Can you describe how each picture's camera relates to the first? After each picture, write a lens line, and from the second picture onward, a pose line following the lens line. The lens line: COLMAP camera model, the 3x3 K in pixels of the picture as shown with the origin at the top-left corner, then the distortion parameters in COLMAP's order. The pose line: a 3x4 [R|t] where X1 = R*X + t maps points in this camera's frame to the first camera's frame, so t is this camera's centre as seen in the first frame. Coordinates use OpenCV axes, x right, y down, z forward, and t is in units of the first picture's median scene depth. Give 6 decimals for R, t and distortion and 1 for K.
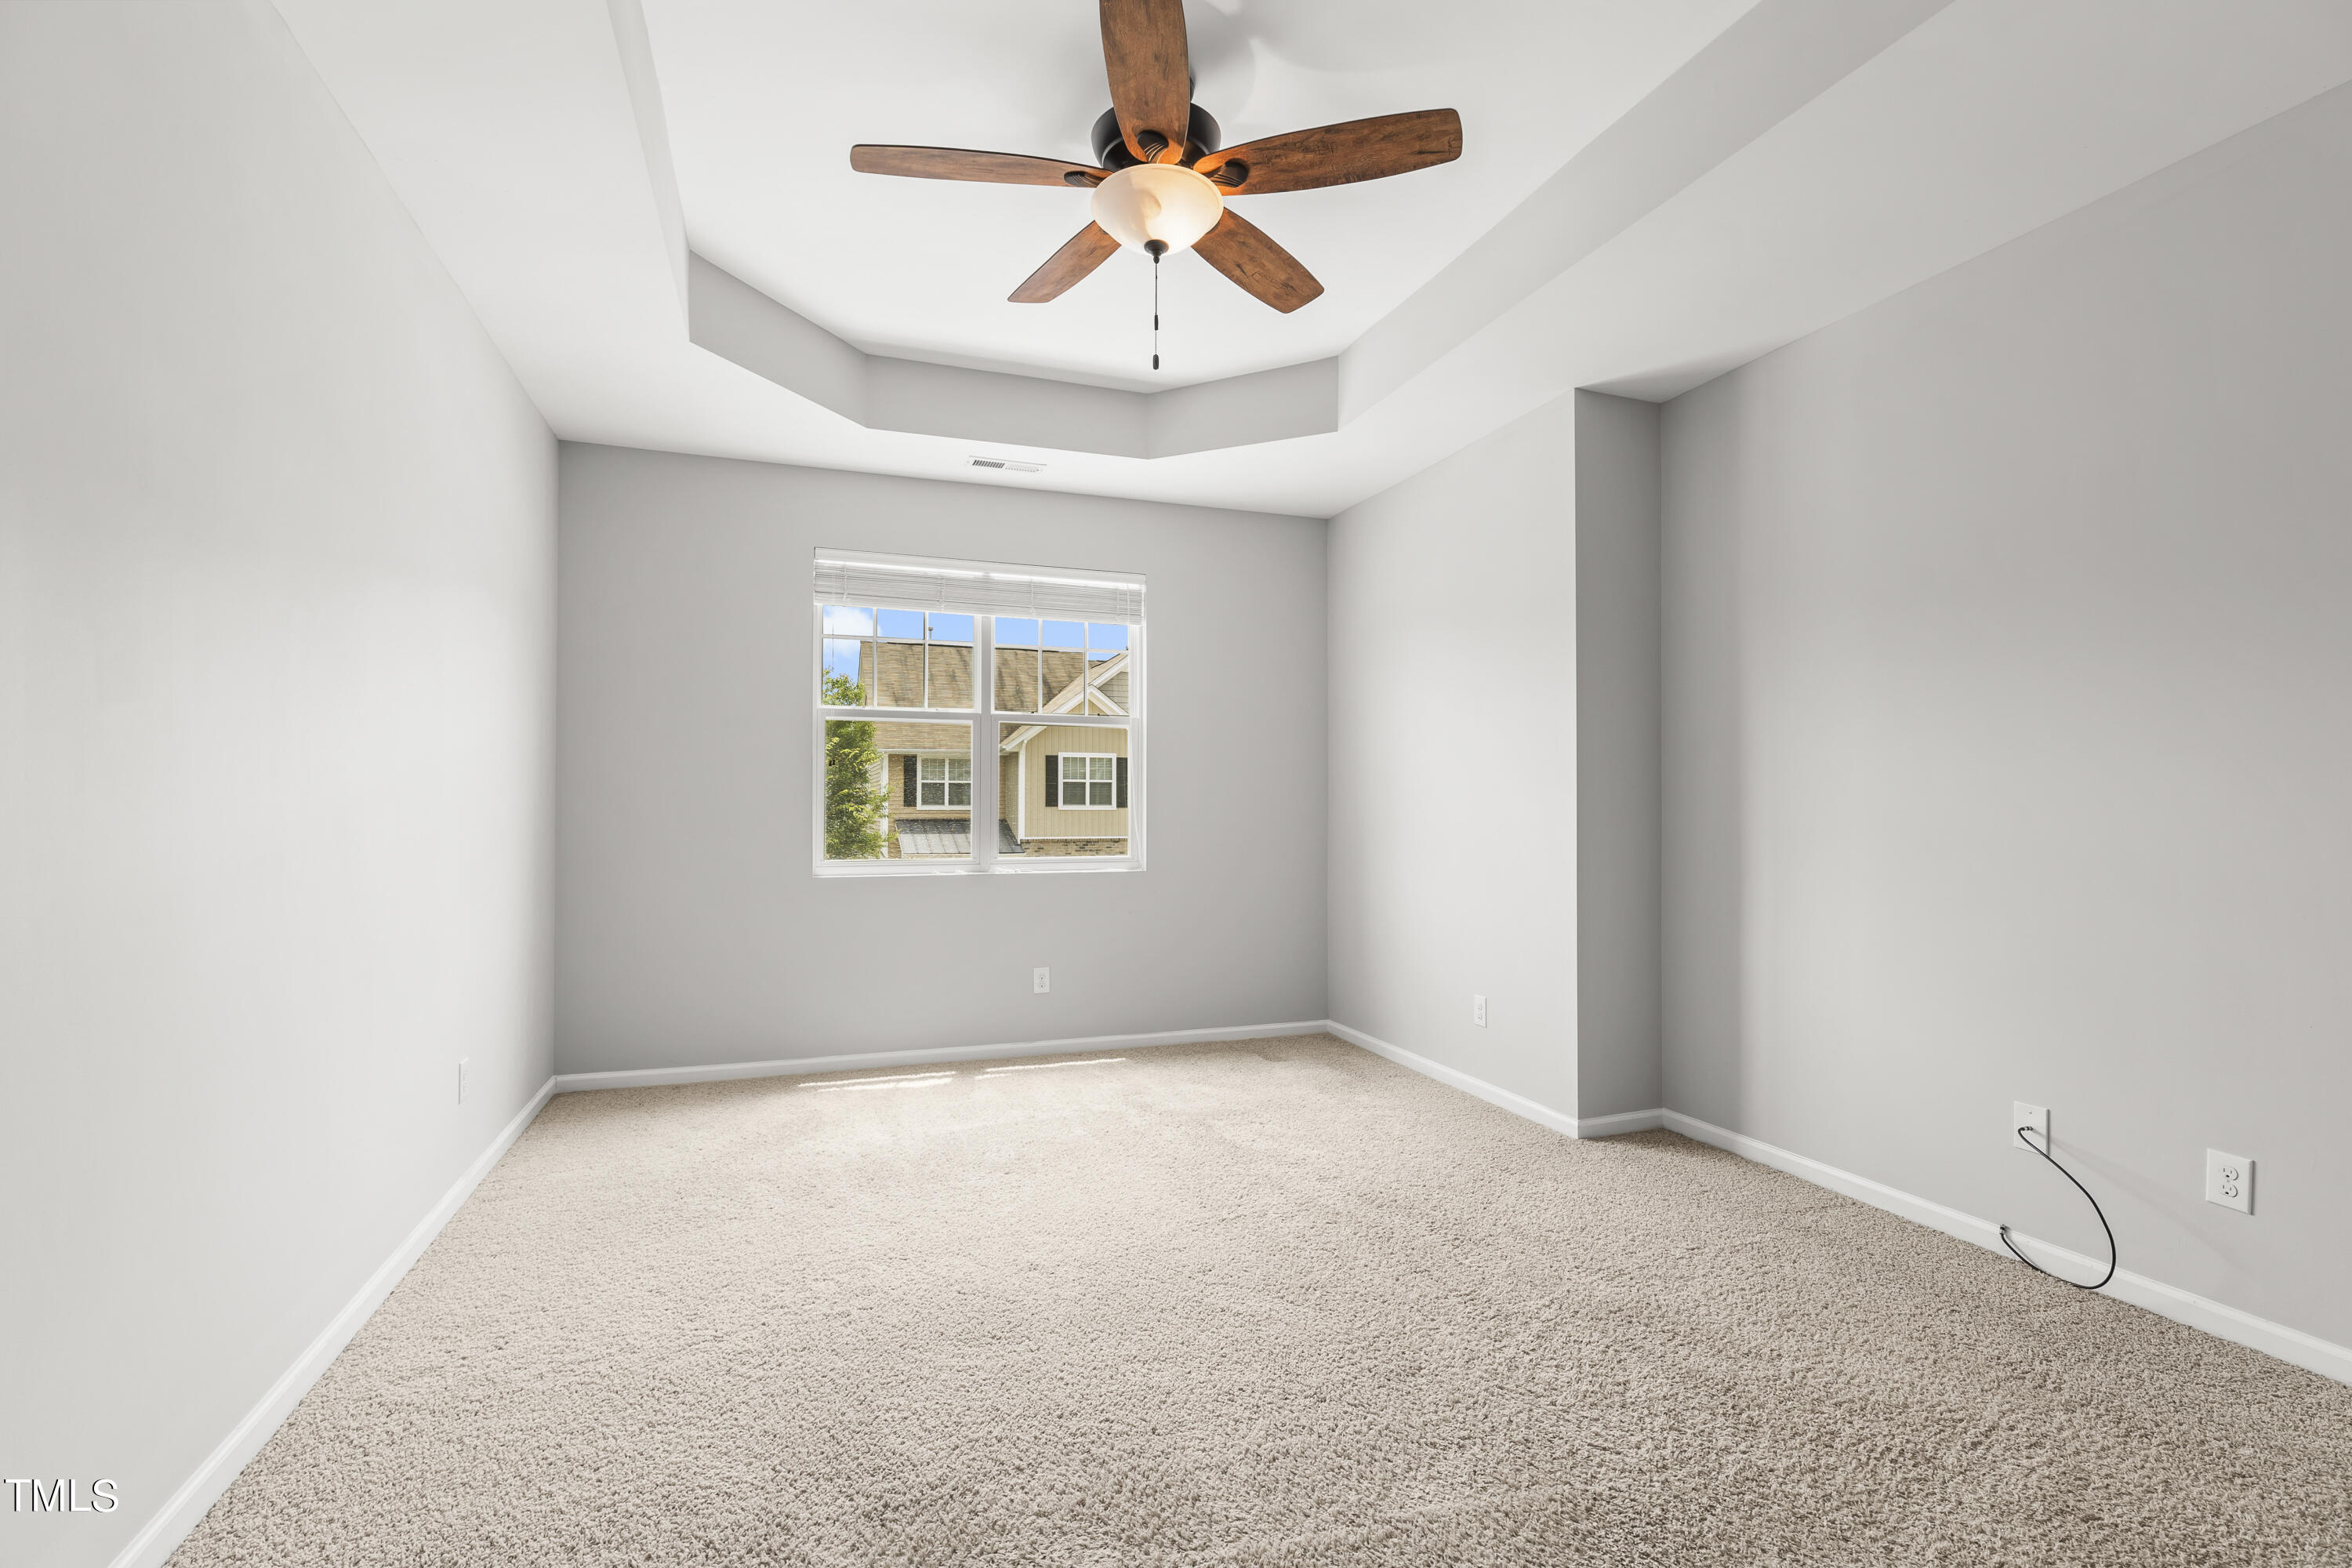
lens RADIAL K [[1069.6, 0, 1180.3], [0, 1069.6, 814.3], [0, 0, 1]] dist [0.001508, 0.000138]
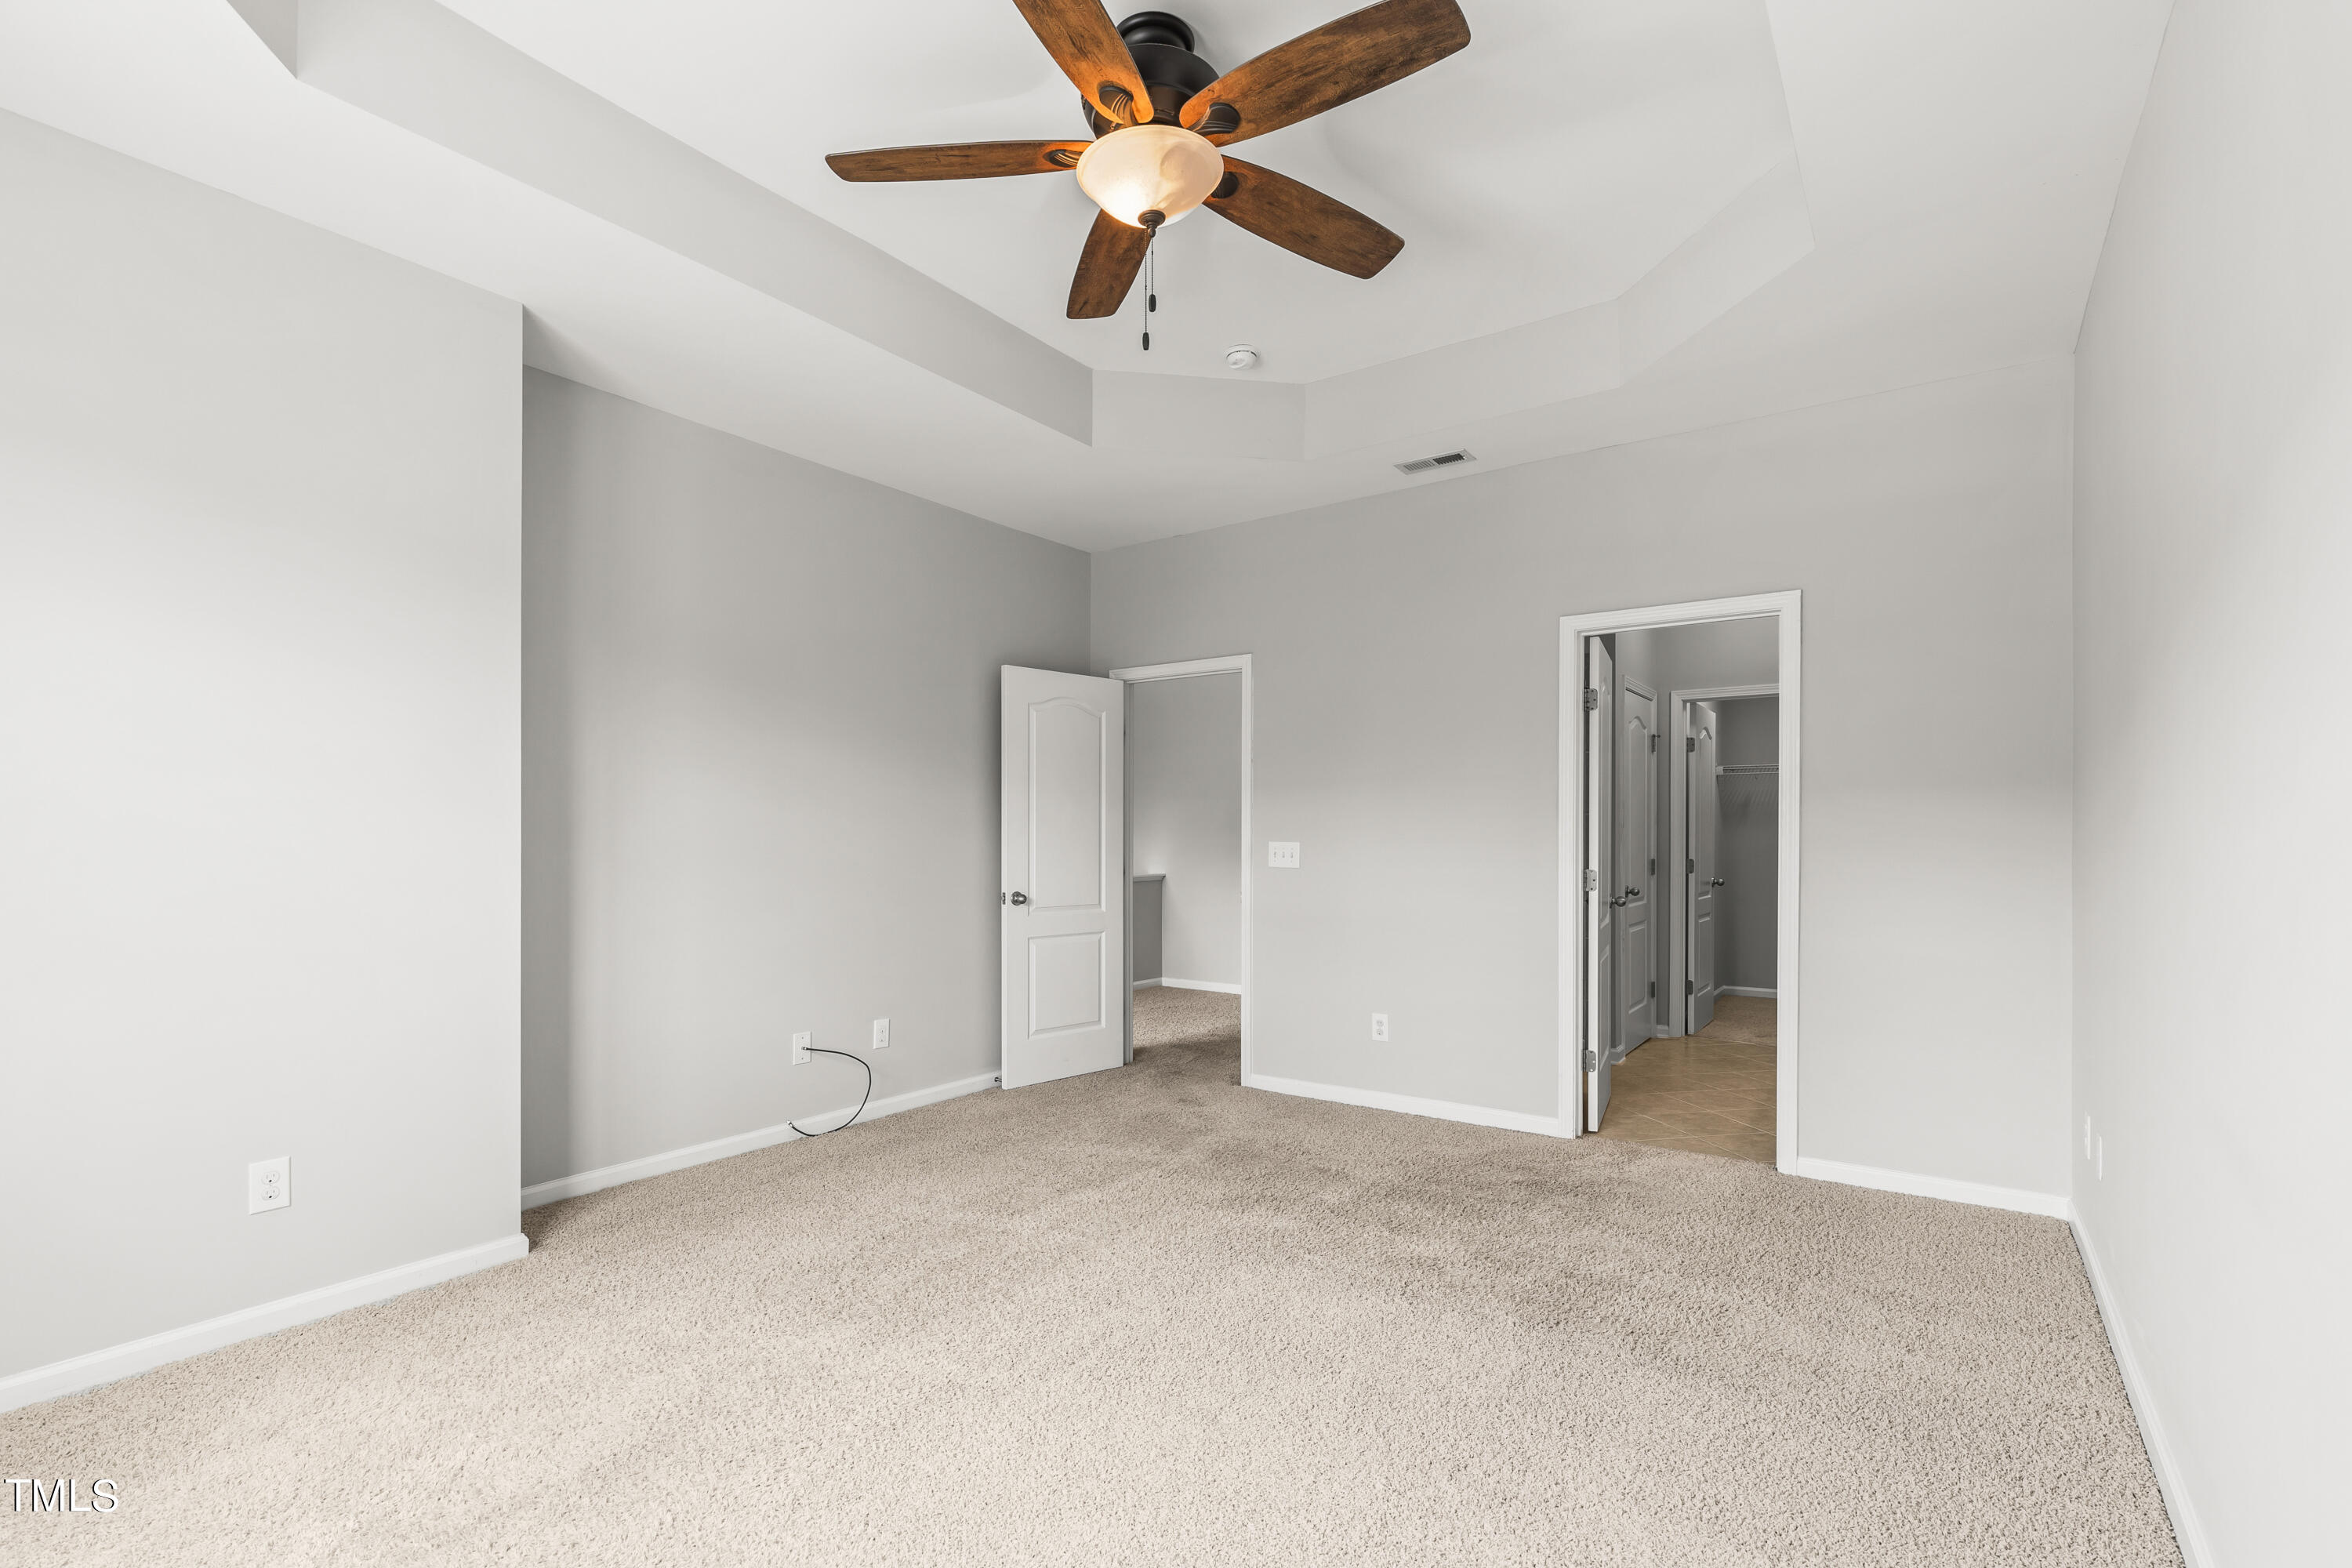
lens RADIAL K [[1069.6, 0, 1180.3], [0, 1069.6, 814.3], [0, 0, 1]] dist [0.001508, 0.000138]
pose [[-0.579864, -0.000080, 0.814713, -0.757220], [-0.009941, 0.999926, -0.006977, -0.028615], [-0.814653, -0.012145, -0.579822, 1.483583]]
